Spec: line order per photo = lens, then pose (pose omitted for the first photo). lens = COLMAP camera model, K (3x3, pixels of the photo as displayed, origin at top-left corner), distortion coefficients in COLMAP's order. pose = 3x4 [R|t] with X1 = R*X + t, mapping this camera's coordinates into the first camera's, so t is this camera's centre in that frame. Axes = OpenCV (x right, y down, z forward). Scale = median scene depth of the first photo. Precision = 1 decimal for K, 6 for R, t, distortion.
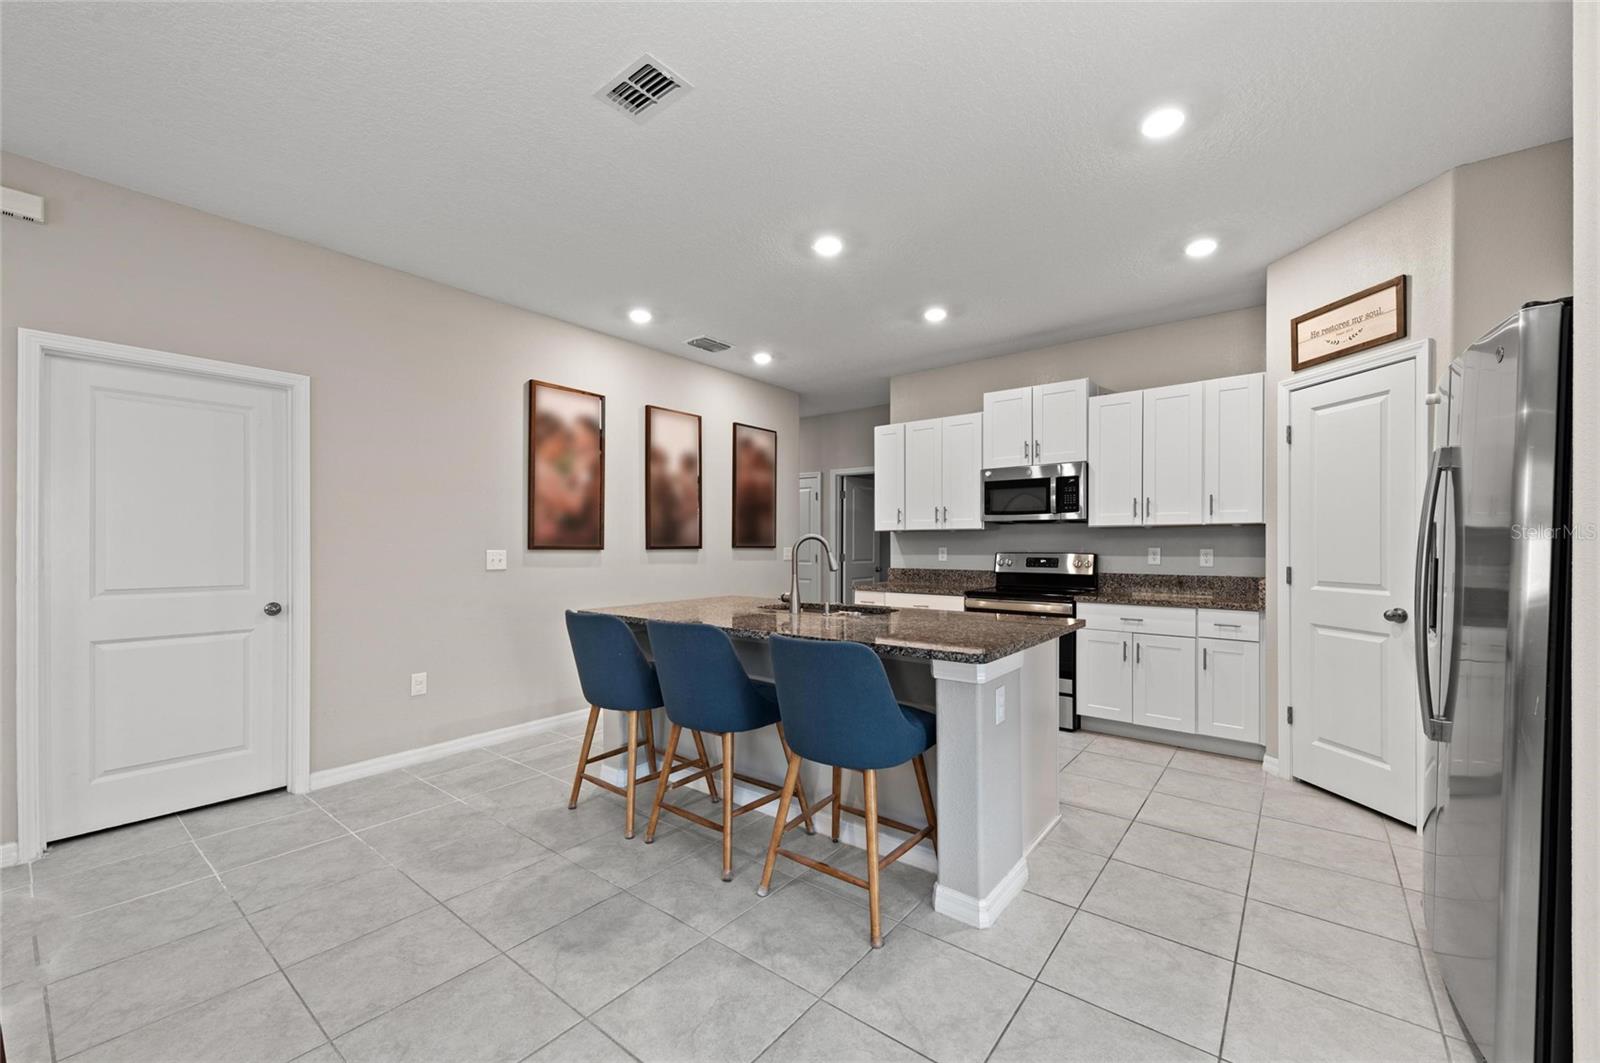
lens RADIAL K [[629.7, 0, 804.4], [0, 629.7, 544.0], [0, 0, 1]] dist [0.006166, -0.001502]
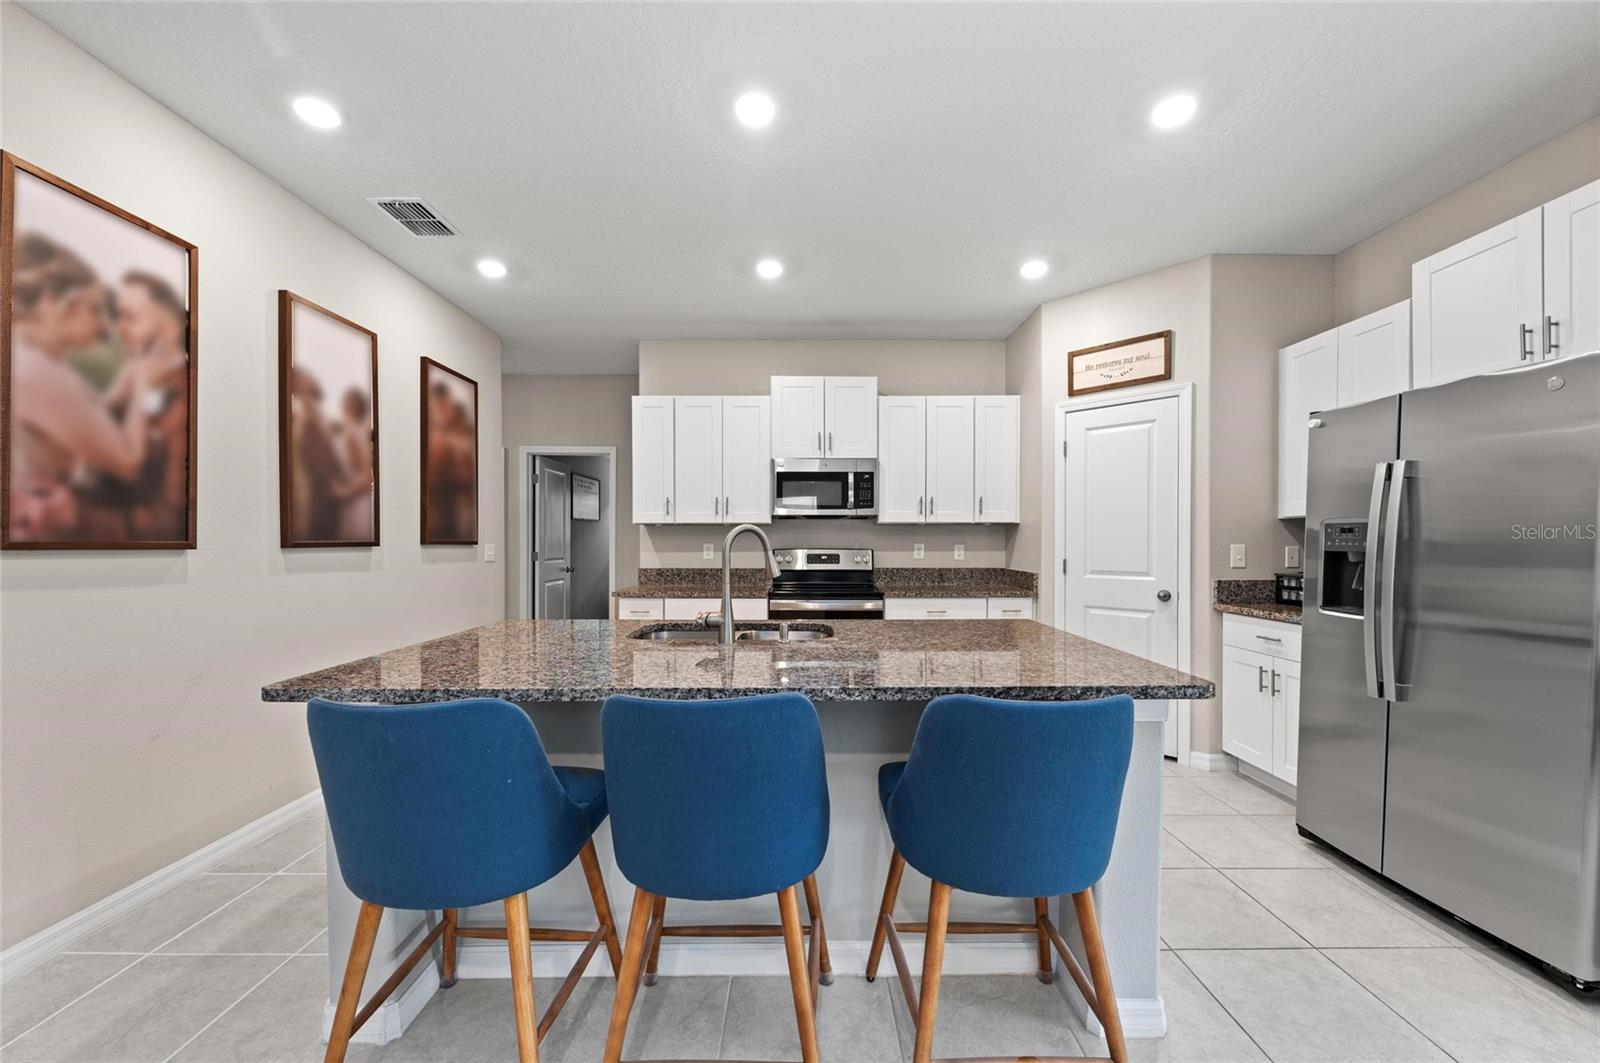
lens RADIAL K [[586.9, 0, 801.4], [0, 586.9, 548.1], [0, 0, 1]] dist [0.001550, -0.002938]
pose [[0.781385, -0.006552, 0.624015, -0.250005], [-0.002216, 0.999909, 0.013274, 0.000689], [-0.624046, -0.011755, 0.781300, 0.351303]]
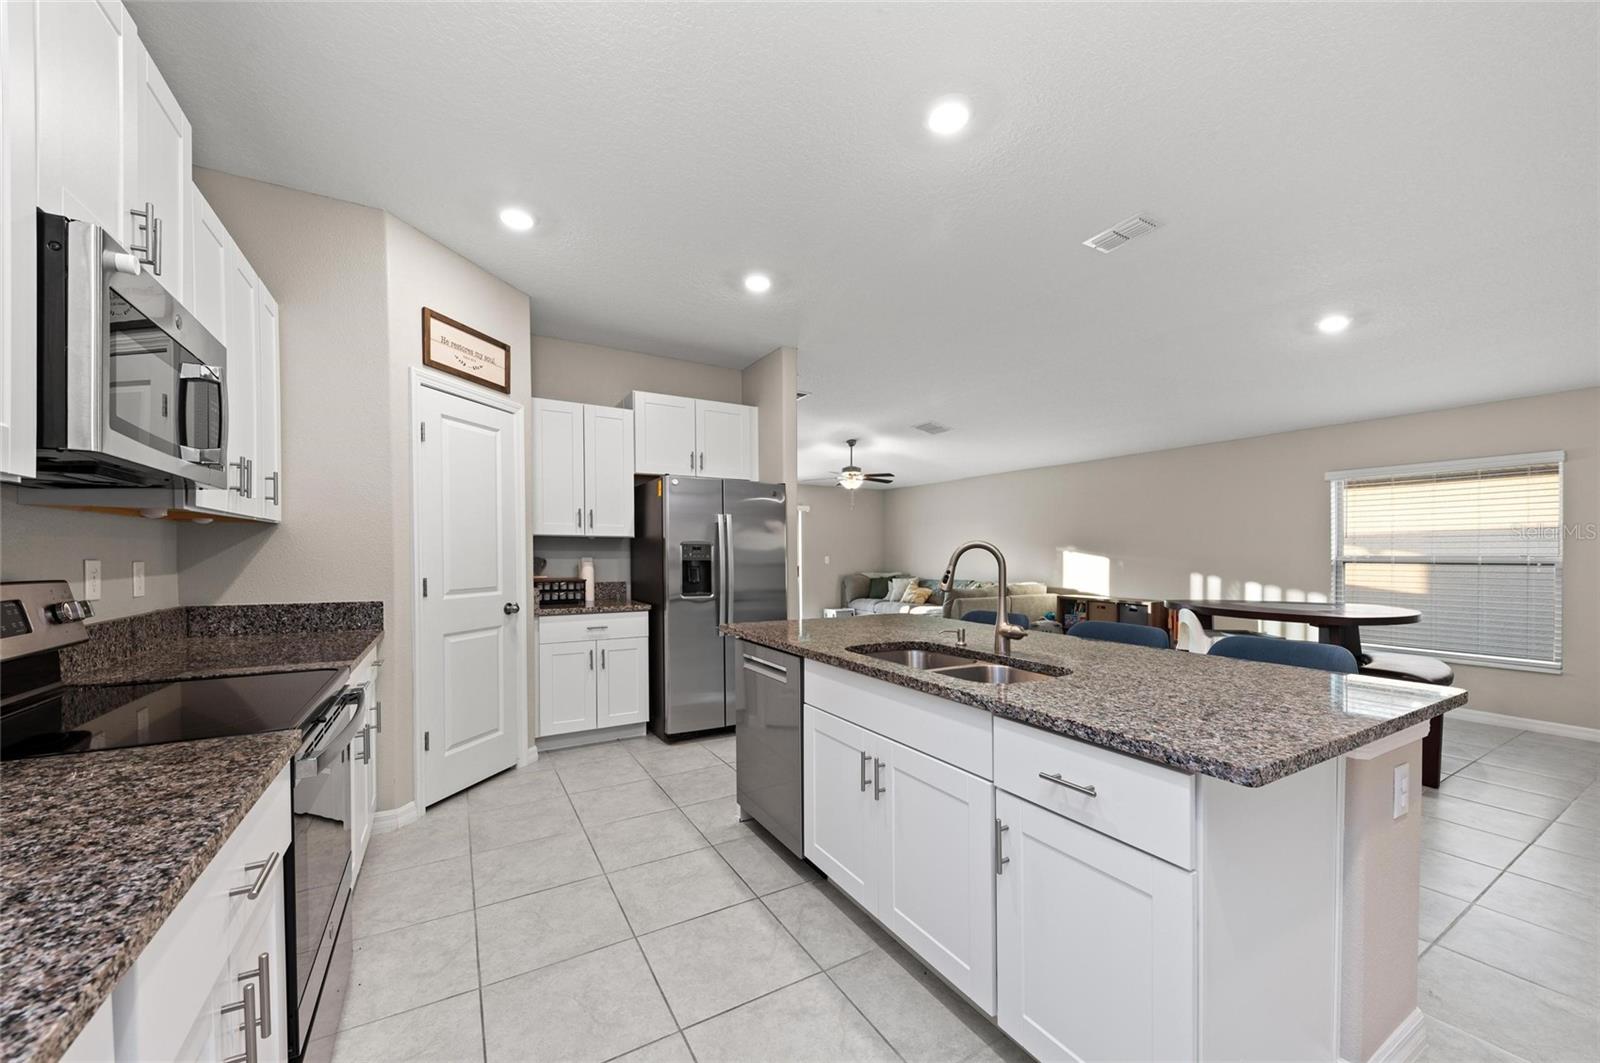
lens RADIAL K [[586.9, 0, 805.3], [0, 586.9, 547.0], [0, 0, 1]] dist [0.001550, -0.002938]
pose [[-0.932357, -0.000764, 0.361538, -0.036464], [-0.006779, 0.999859, -0.015370, 0.000162], [-0.361475, -0.016781, -0.932231, 1.251948]]
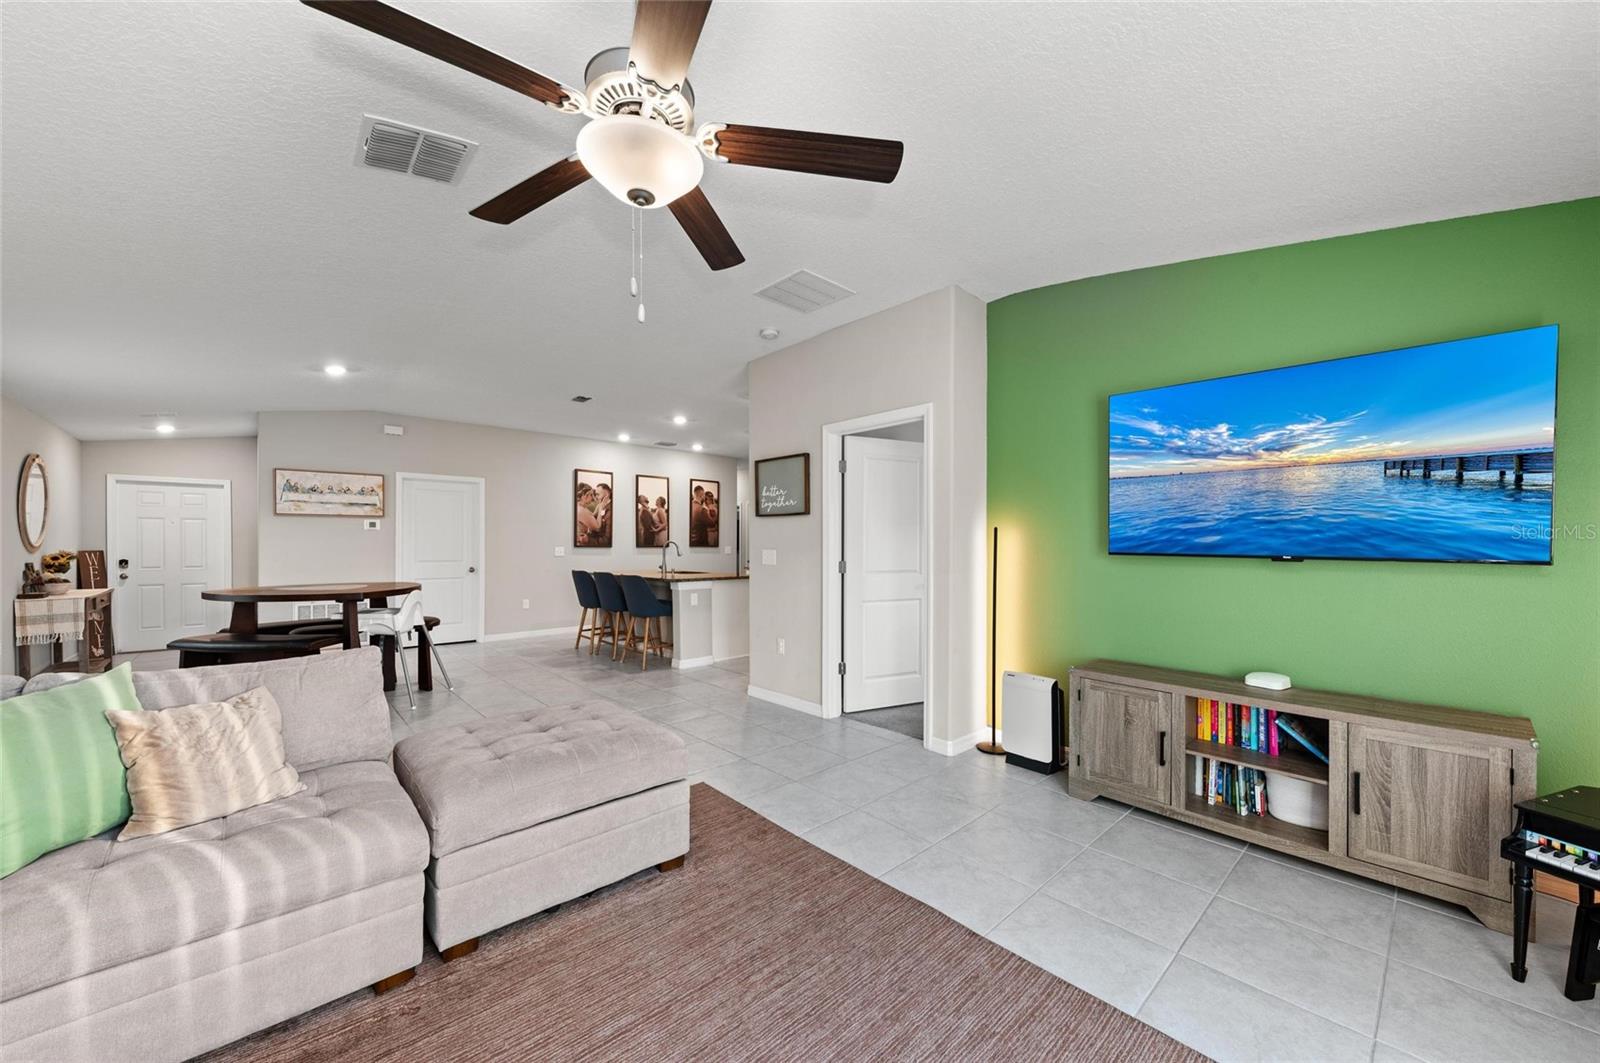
lens RADIAL K [[586.9, 0, 808.4], [0, 586.9, 548.1], [0, 0, 1]] dist [0.001550, -0.002938]
pose [[0.988691, 0.004376, -0.149903, 0.645864], [-0.003102, 0.999957, 0.008731, -0.007656], [0.149935, -0.008167, 0.988662, -0.855066]]
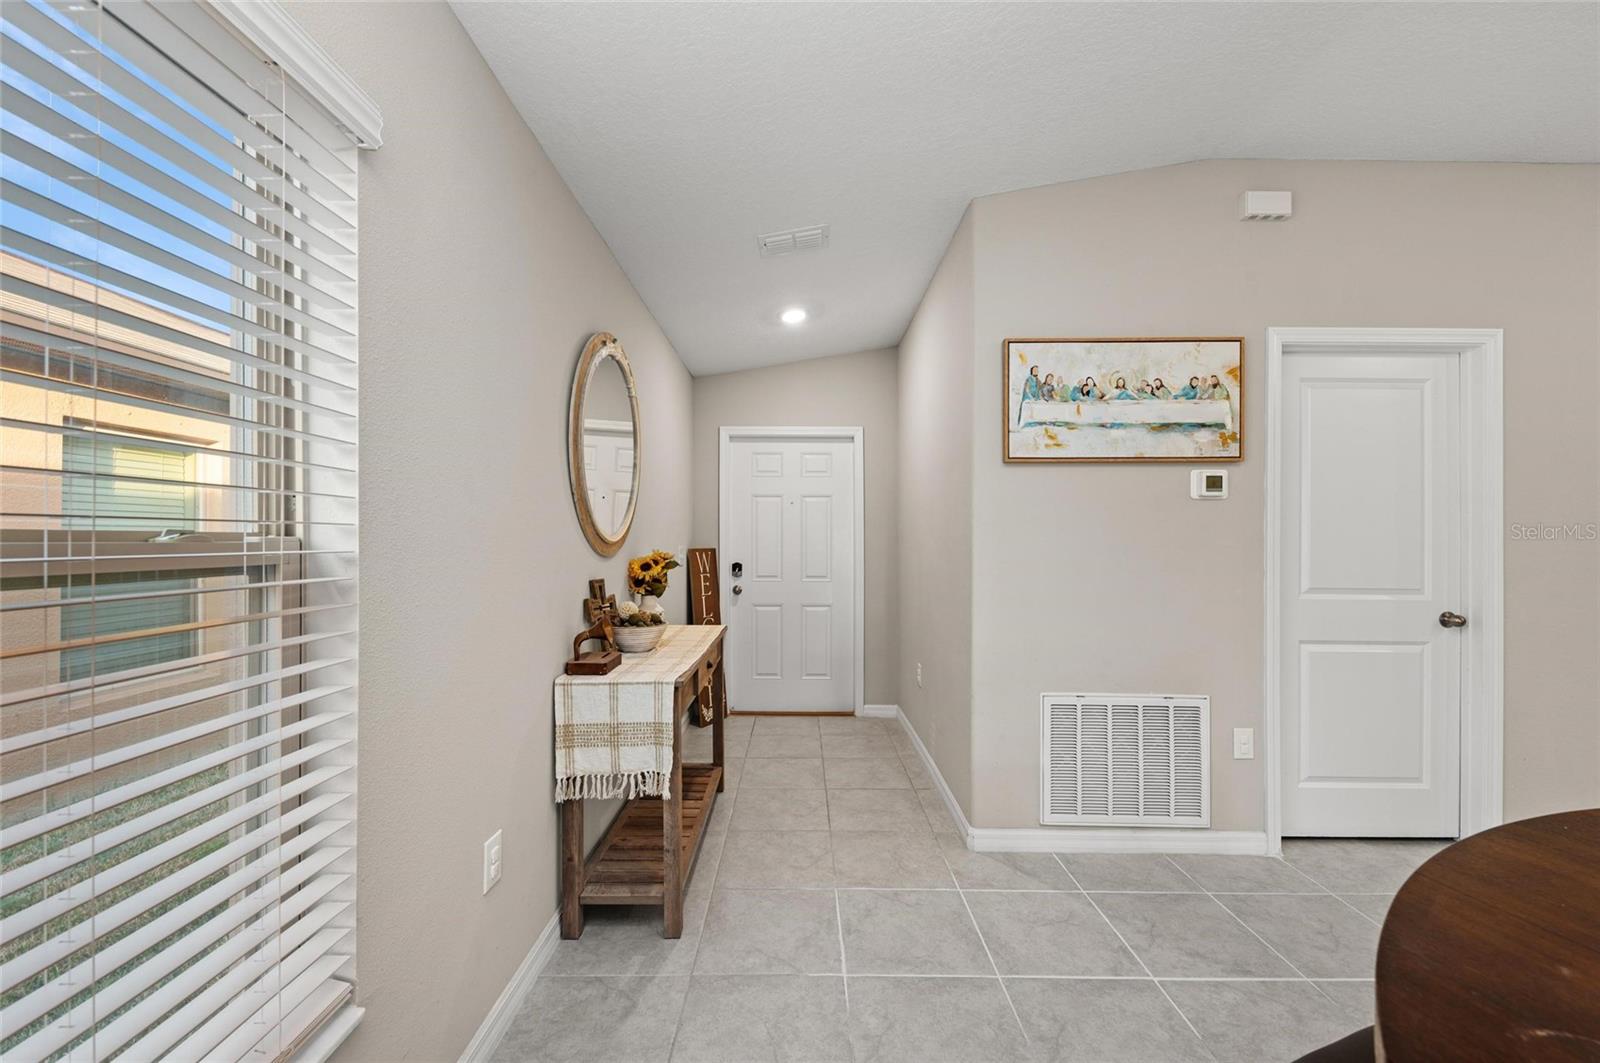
lens RADIAL K [[629.7, 0, 805.9], [0, 629.7, 538.9], [0, 0, 1]] dist [0.006166, -0.001502]
pose [[0.624980, 0.004349, -0.780629, -0.544062], [-0.004727, 0.999987, 0.001786, -0.000189], [0.780627, 0.002574, 0.624992, -0.128394]]
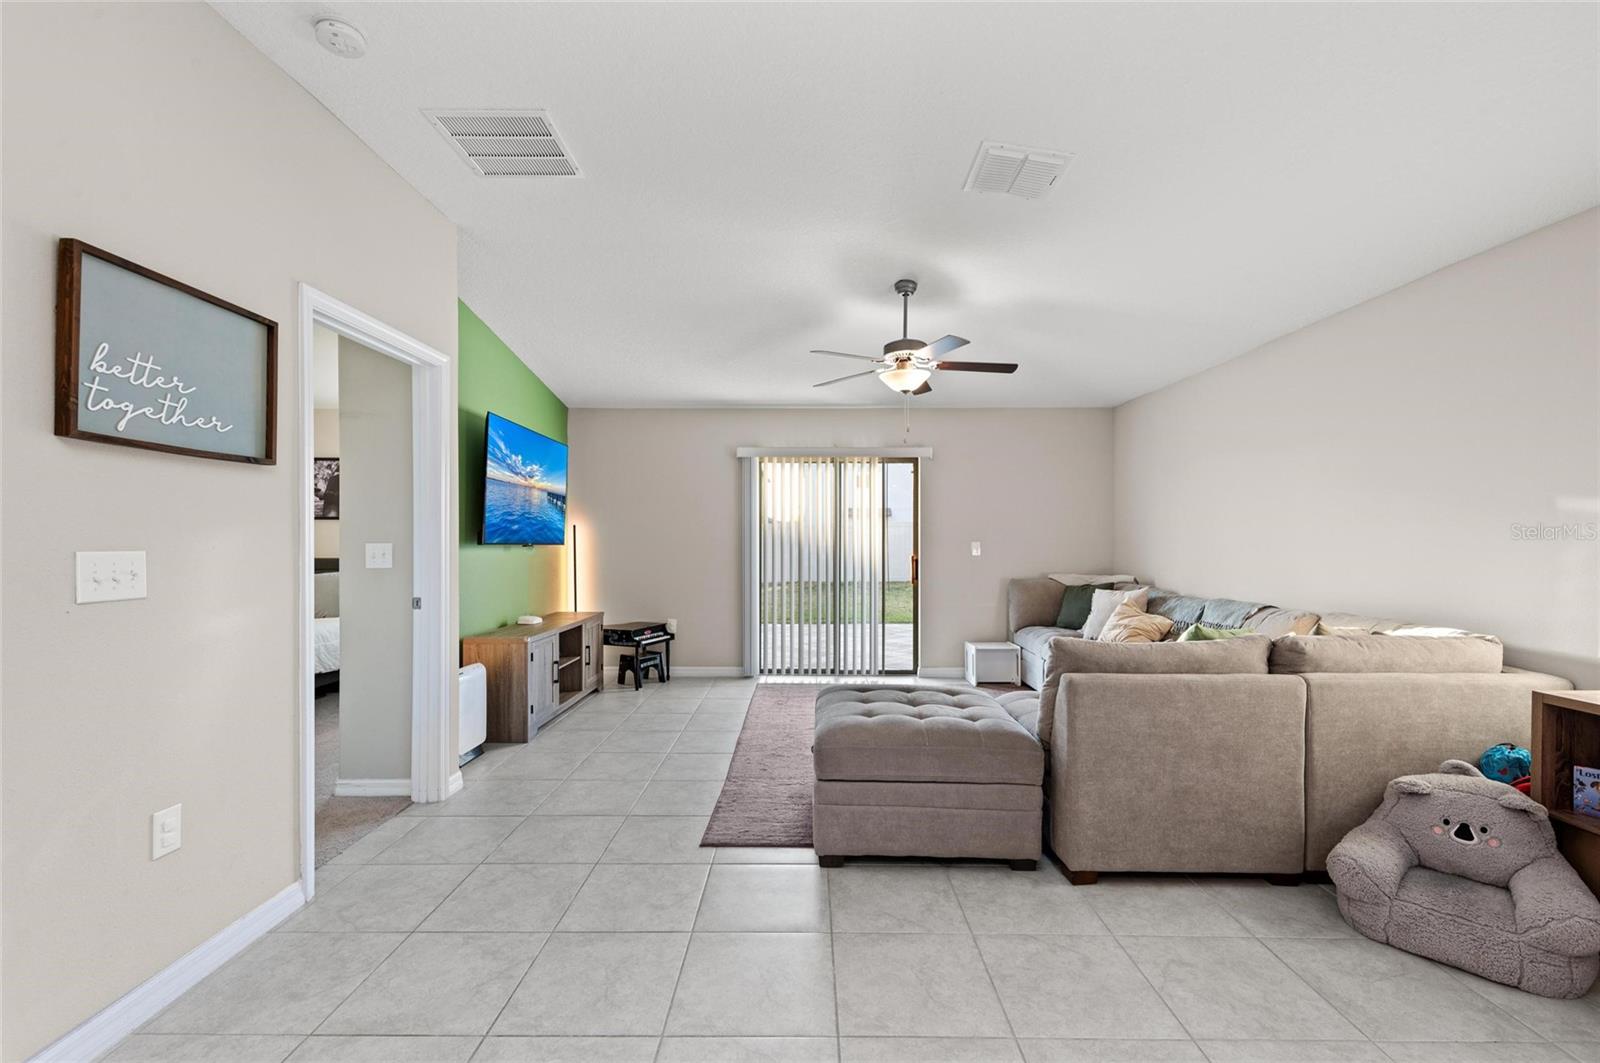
lens RADIAL K [[673.1, 0, 804.1], [0, 673.1, 539.5], [0, 0, 1]] dist [0.006346, -0.001289]
pose [[-0.616888, -0.004774, 0.787036, -0.163187], [-0.004584, 0.999986, 0.002472, -0.004616], [-0.787037, -0.002083, -0.616902, 0.167260]]
